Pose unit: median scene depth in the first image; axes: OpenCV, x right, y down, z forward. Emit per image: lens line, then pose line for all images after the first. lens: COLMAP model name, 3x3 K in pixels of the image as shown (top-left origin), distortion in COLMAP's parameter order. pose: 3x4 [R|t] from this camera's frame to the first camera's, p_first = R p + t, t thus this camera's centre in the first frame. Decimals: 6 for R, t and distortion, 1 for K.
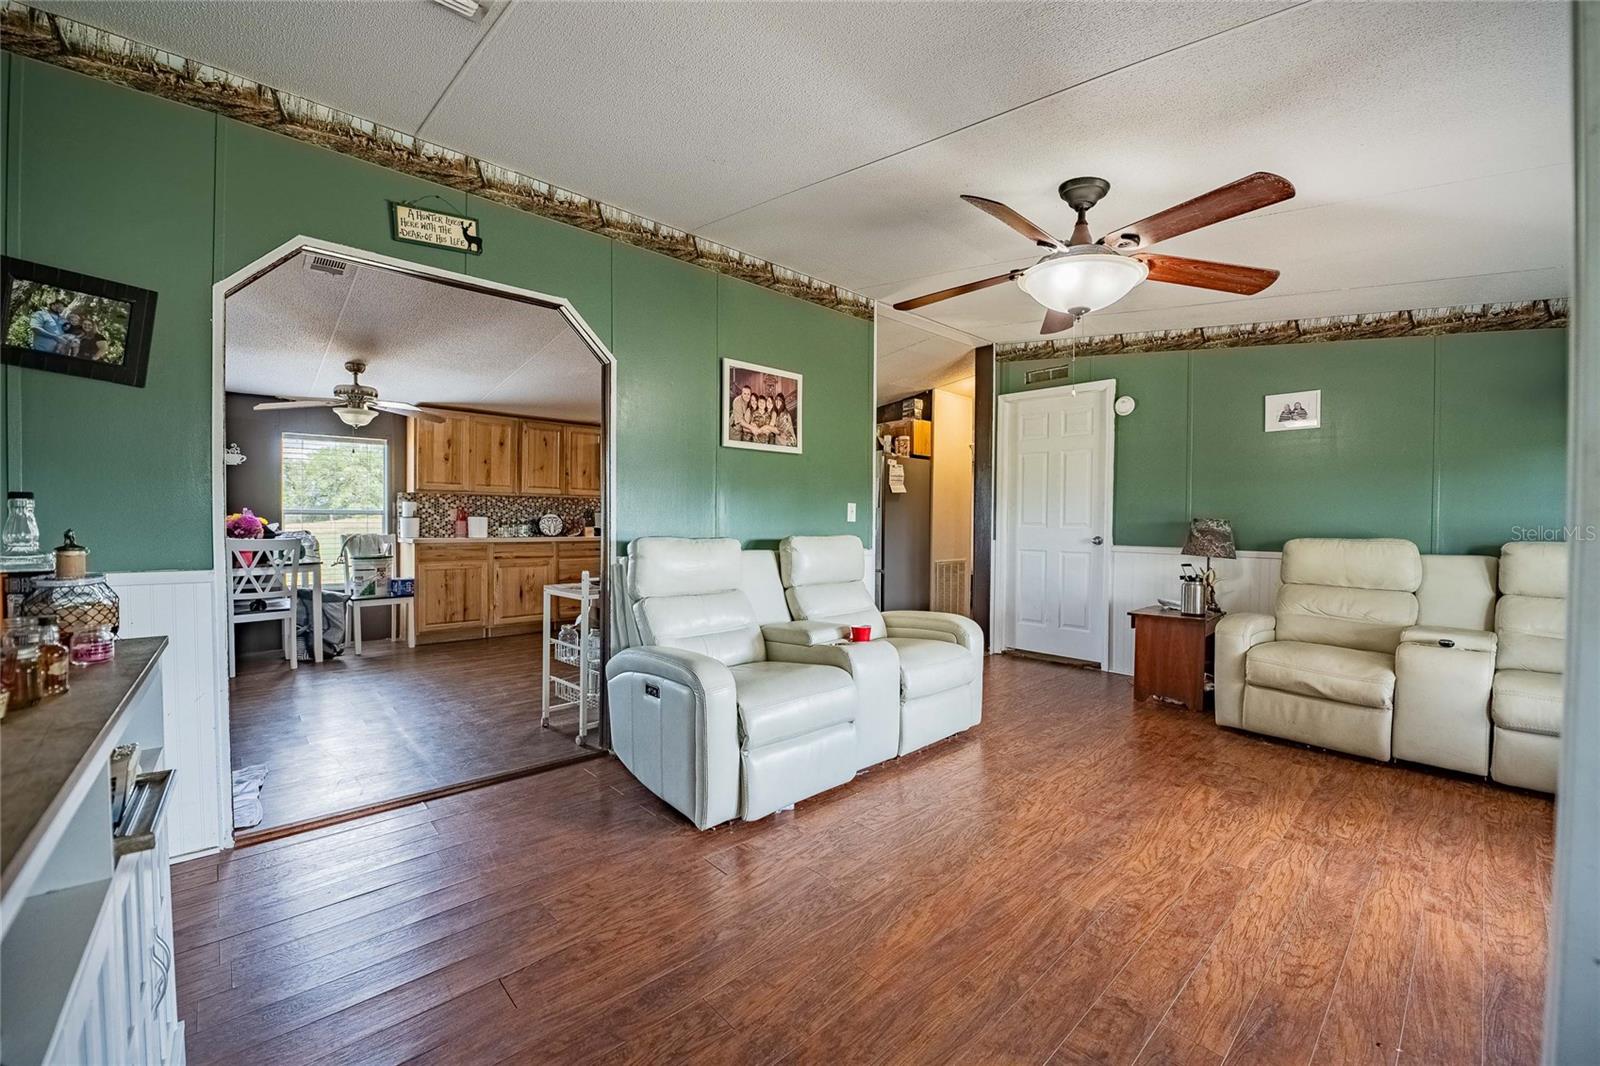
lens RADIAL K [[643.4, 0, 800.0], [0, 643.4, 533.0], [0, 0, 1]] dist [-0.002618, -0.000236]
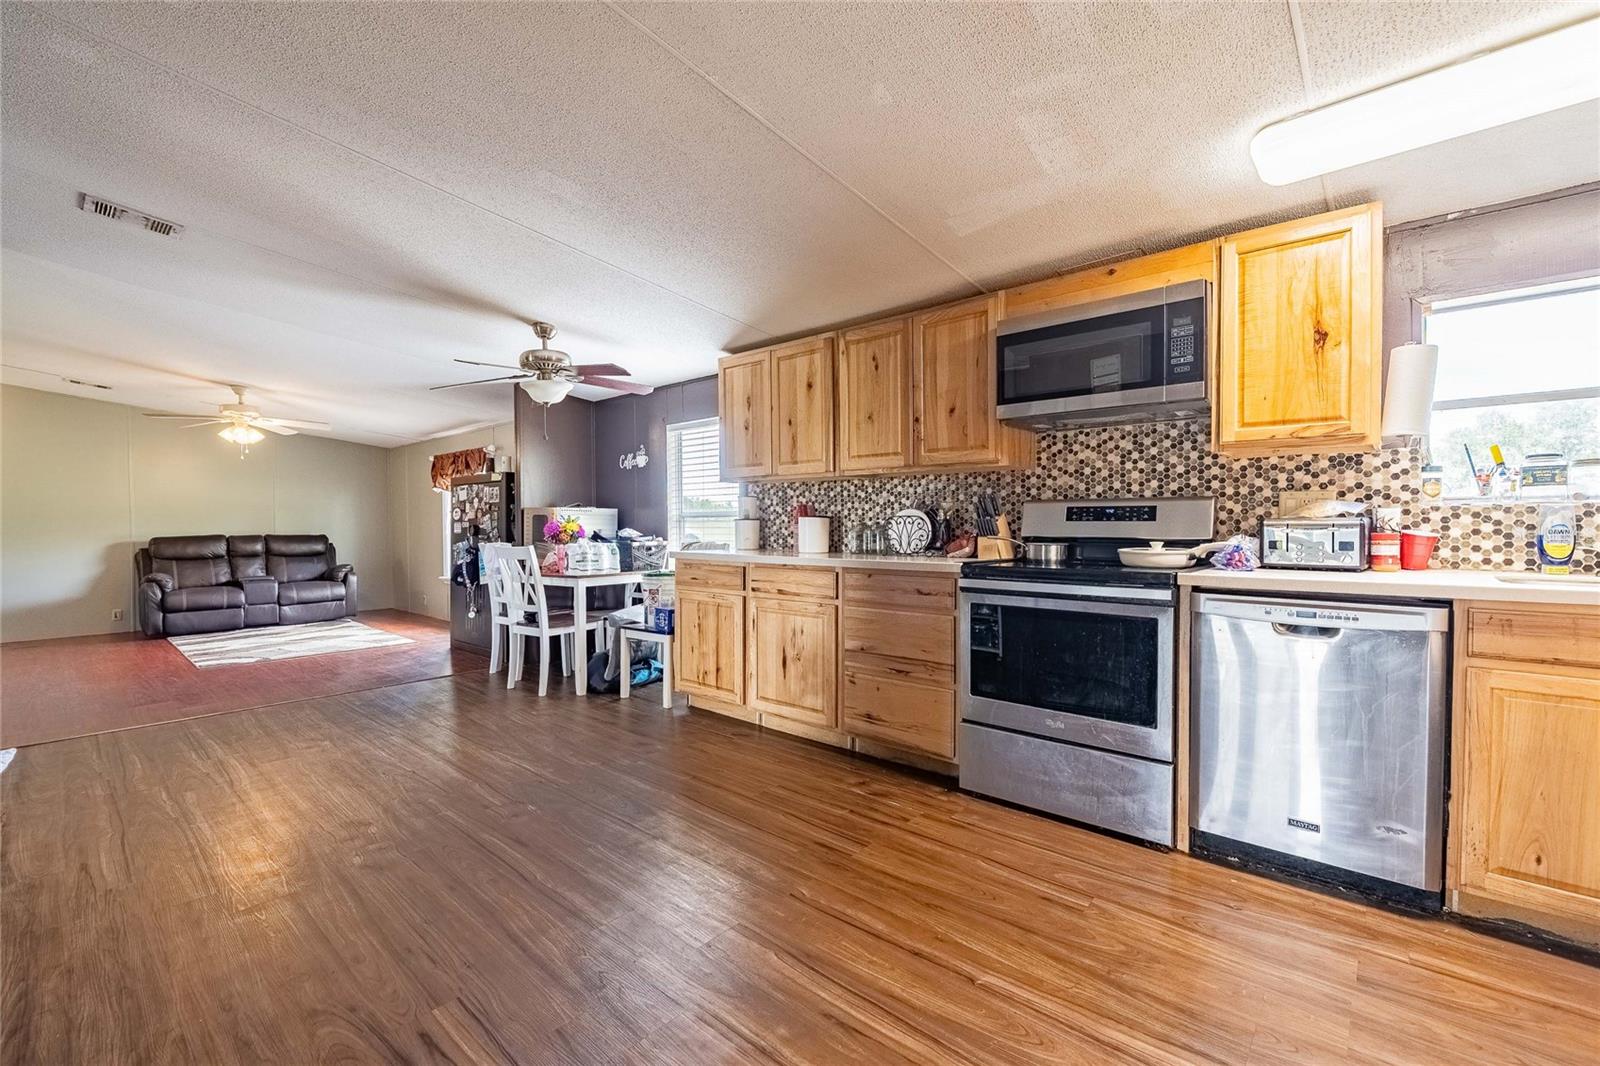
lens RADIAL K [[670.2, 0, 797.8], [0, 670.2, 530.0], [0, 0, 1]] dist [-0.001486, 0.000120]
pose [[0.095864, 0.005943, -0.995377, 0.150731], [-0.010714, 0.999930, 0.004938, -0.022168], [0.995337, 0.010191, 0.095921, 1.253207]]
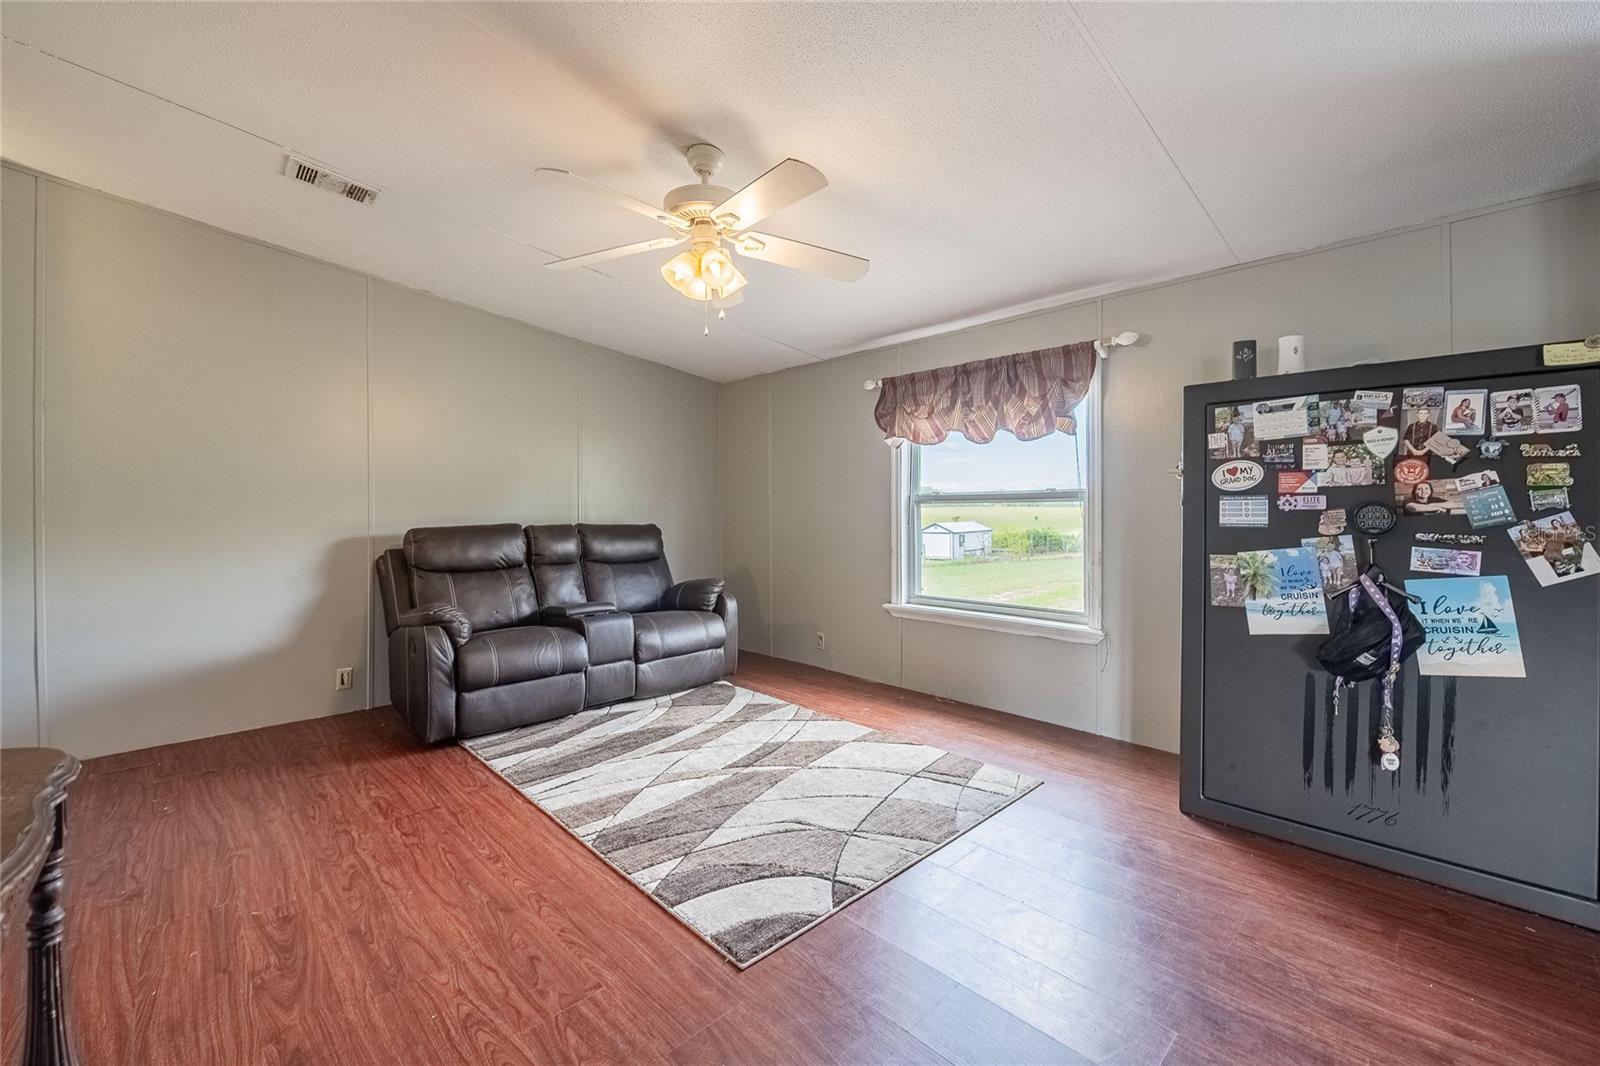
lens RADIAL K [[665.3, 0, 805.0], [0, 665.3, 520.8], [0, 0, 1]] dist [-0.001647, -0.000121]
pose [[0.021482, 0.008360, -0.999734, -0.680231], [-0.016704, 0.999828, 0.008001, -0.005502], [0.999630, 0.016527, 0.021618, 0.422206]]
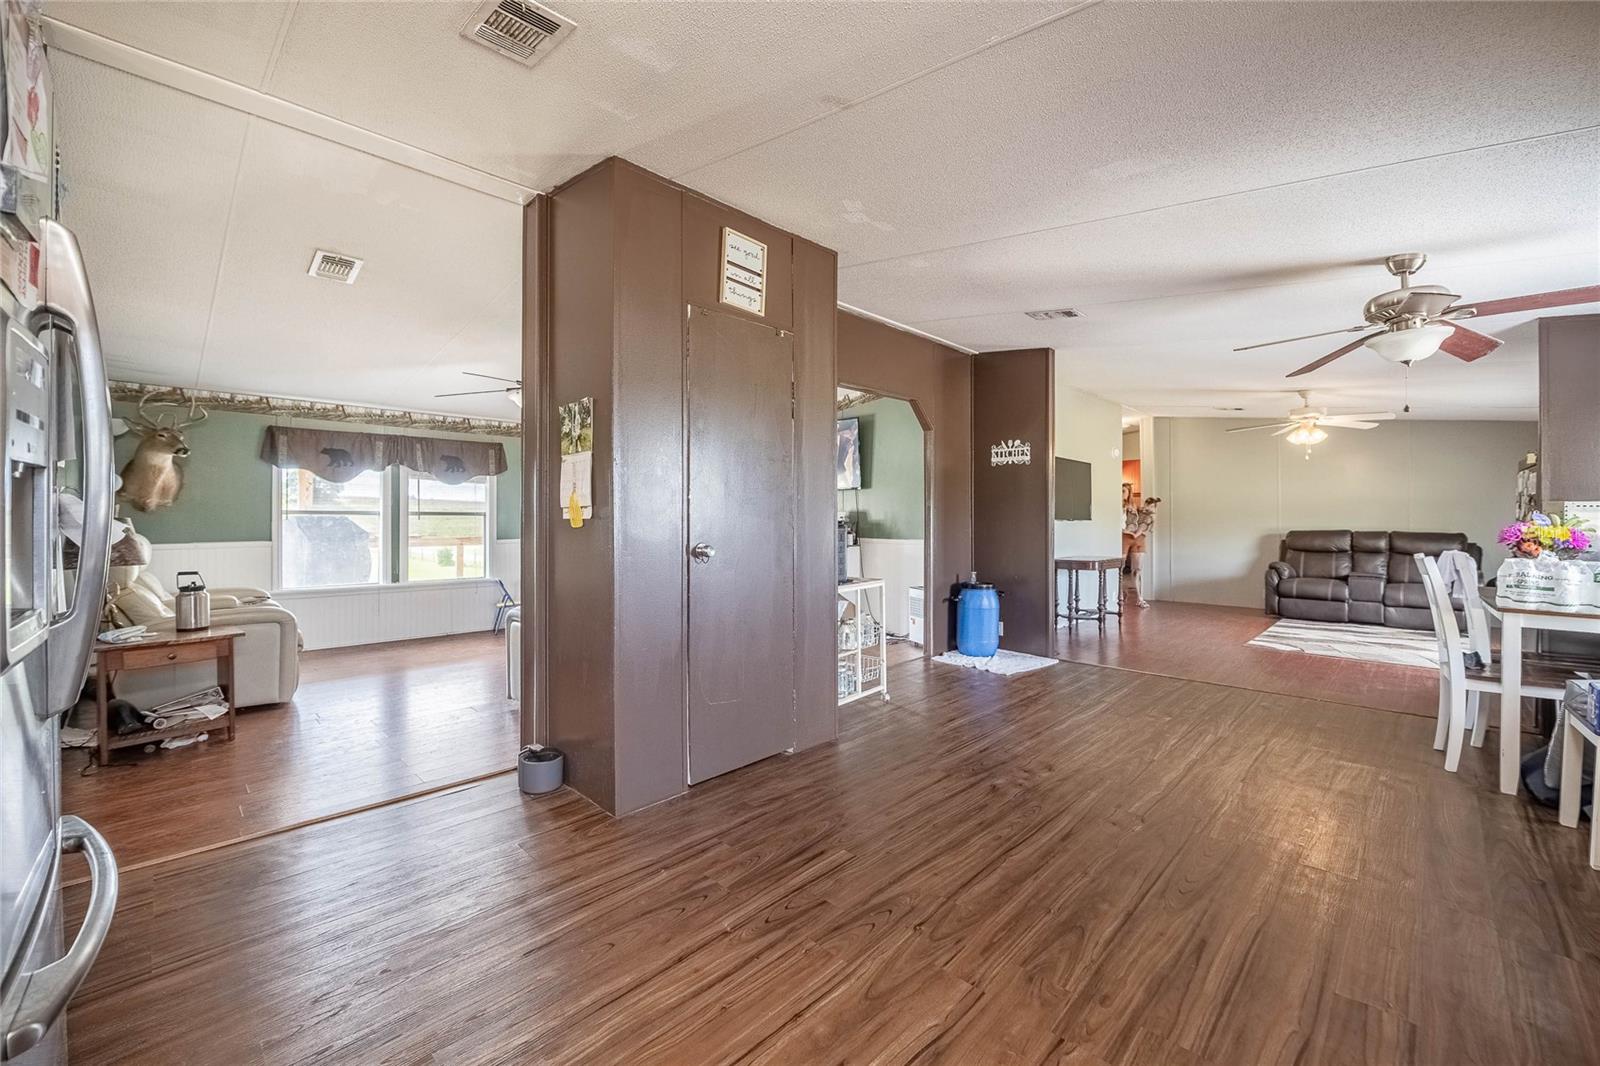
lens RADIAL K [[665.3, 0, 805.0], [0, 665.3, 520.8], [0, 0, 1]] dist [-0.001647, -0.000121]
pose [[-0.998521, -0.007431, -0.053864, -0.132964], [-0.008719, 0.999681, 0.023710, -0.037410], [0.053671, 0.024145, -0.998267, 1.589707]]
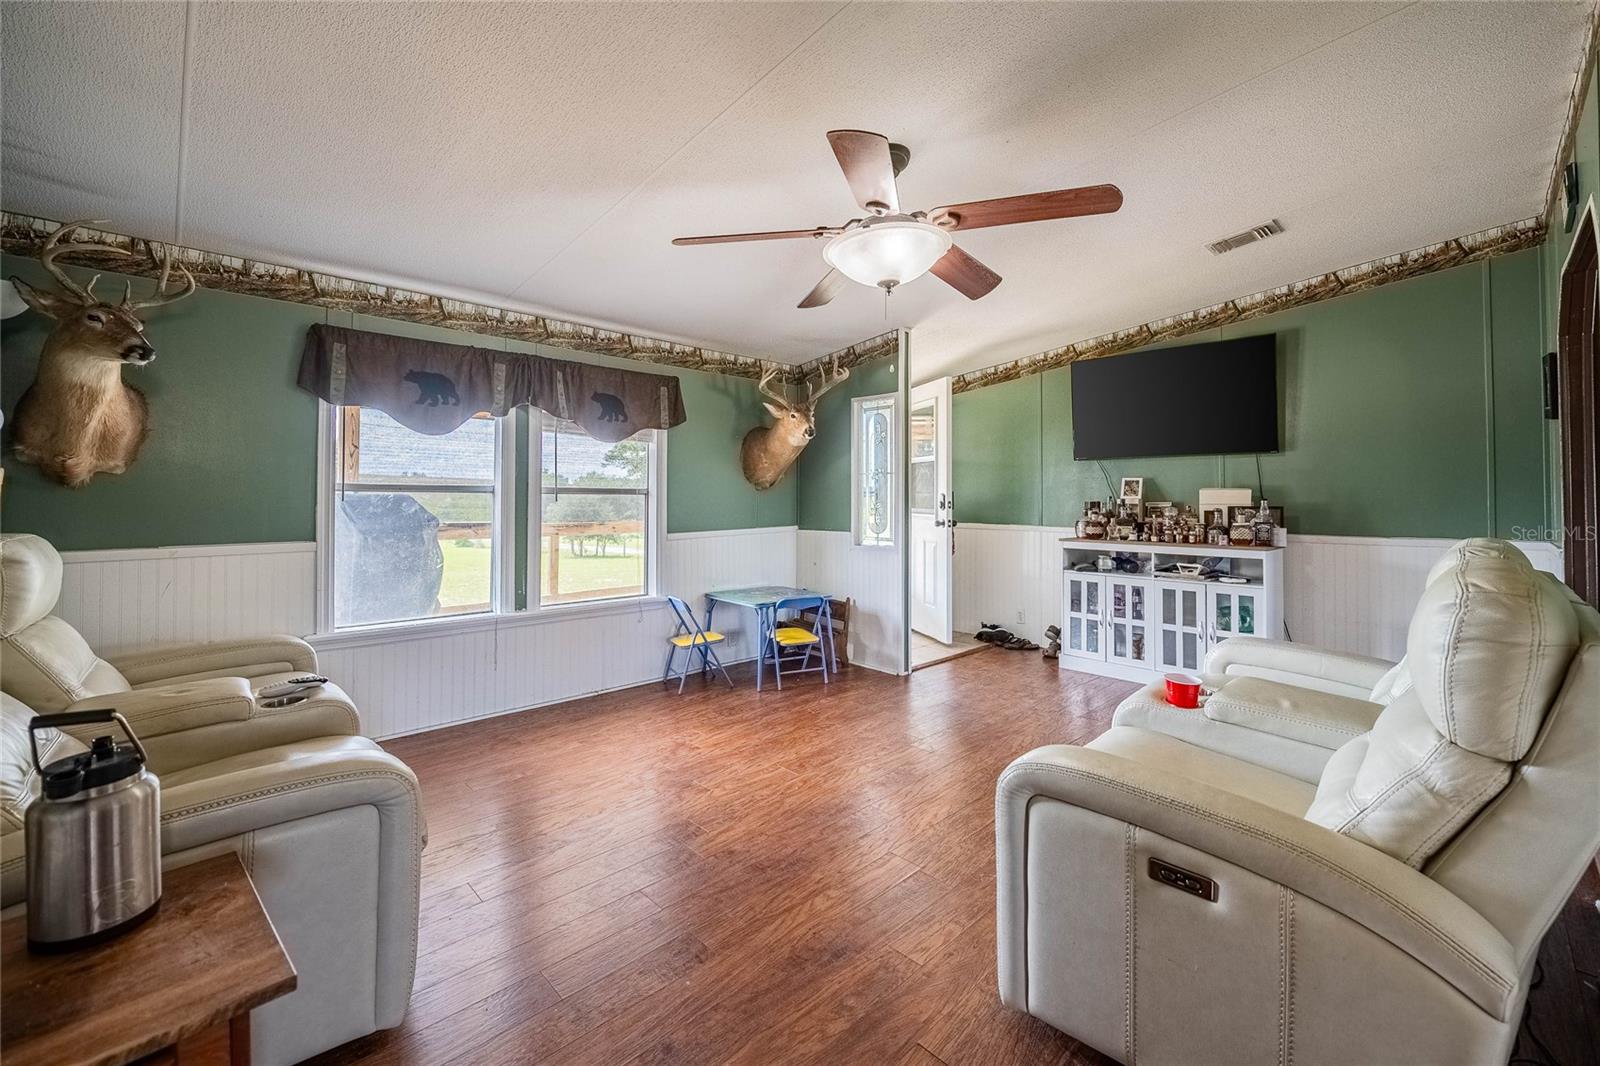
lens RADIAL K [[665.3, 0, 801.7], [0, 665.3, 495.3], [0, 0, 1]] dist [-0.008522, -0.000083]
pose [[-0.999305, 0.000741, -0.037257, 0.306980], [0.000536, 0.999985, 0.005513, -0.012887], [0.037261, 0.005489, -0.999291, 1.013318]]
